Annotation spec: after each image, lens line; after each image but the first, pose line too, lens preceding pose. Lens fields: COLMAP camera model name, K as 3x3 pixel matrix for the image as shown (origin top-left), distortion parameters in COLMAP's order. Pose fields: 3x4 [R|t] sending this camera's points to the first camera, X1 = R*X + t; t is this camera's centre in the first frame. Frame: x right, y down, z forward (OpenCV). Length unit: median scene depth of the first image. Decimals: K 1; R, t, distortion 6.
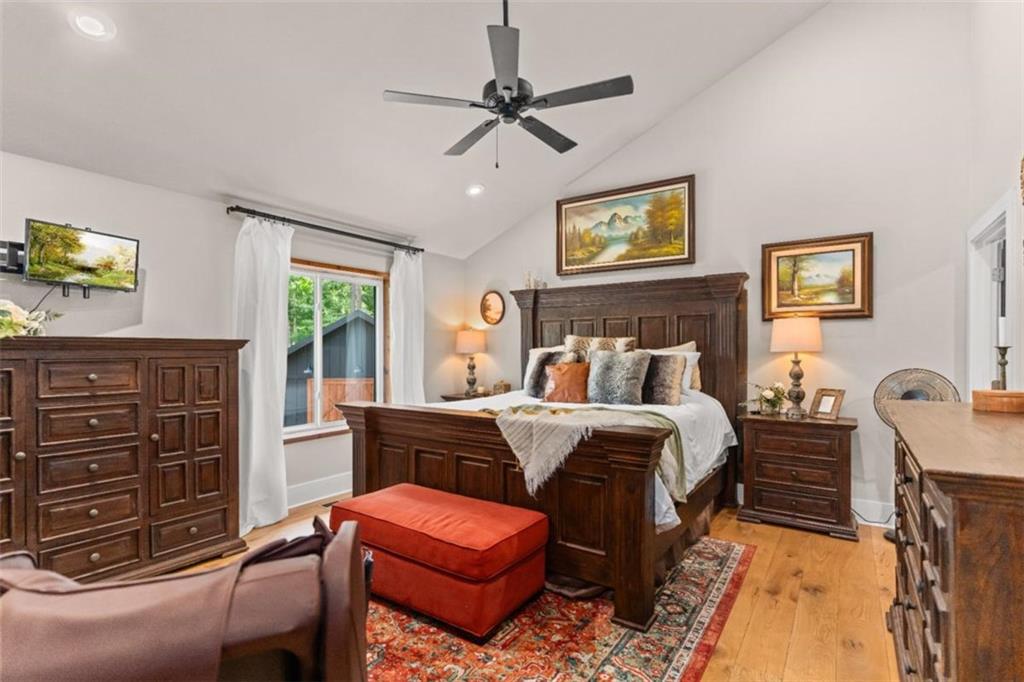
lens RADIAL K [[490.9, 0, 511.6], [0, 490.9, 345.5], [0, 0, 1]] dist [0.000422, 0.000287]
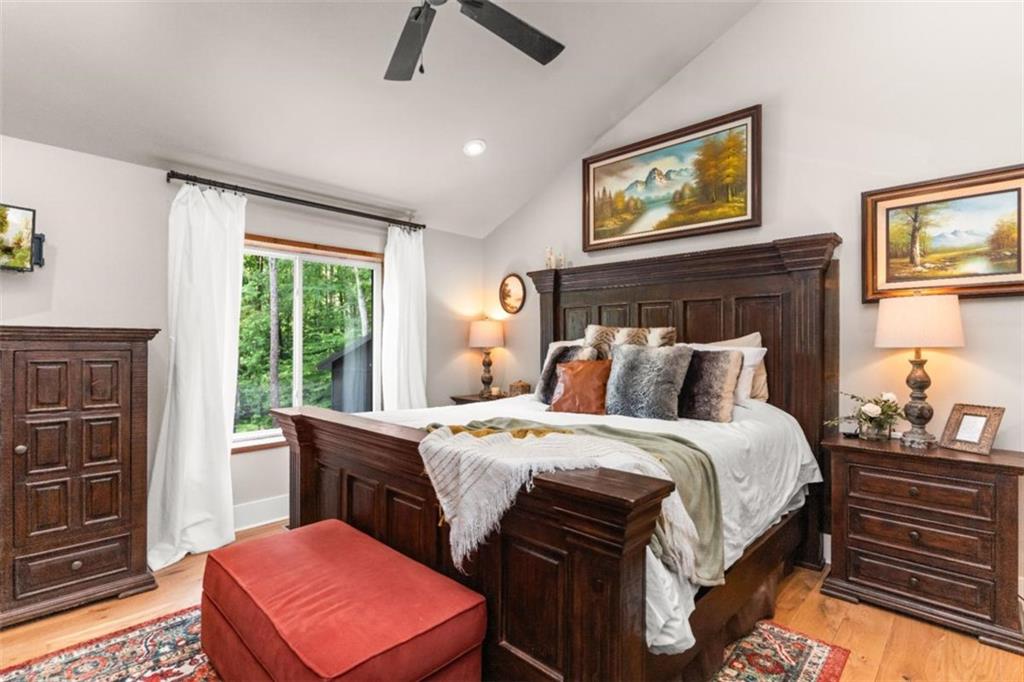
lens RADIAL K [[486.0, 0, 509.1], [0, 486.0, 338.4], [0, 0, 1]] dist [0.002614, 0.000747]
pose [[0.985888, 0.002416, -0.167388, 0.139298], [-0.002954, 0.999991, -0.002967, 0.003964], [0.167379, 0.003420, 0.985887, 0.248299]]
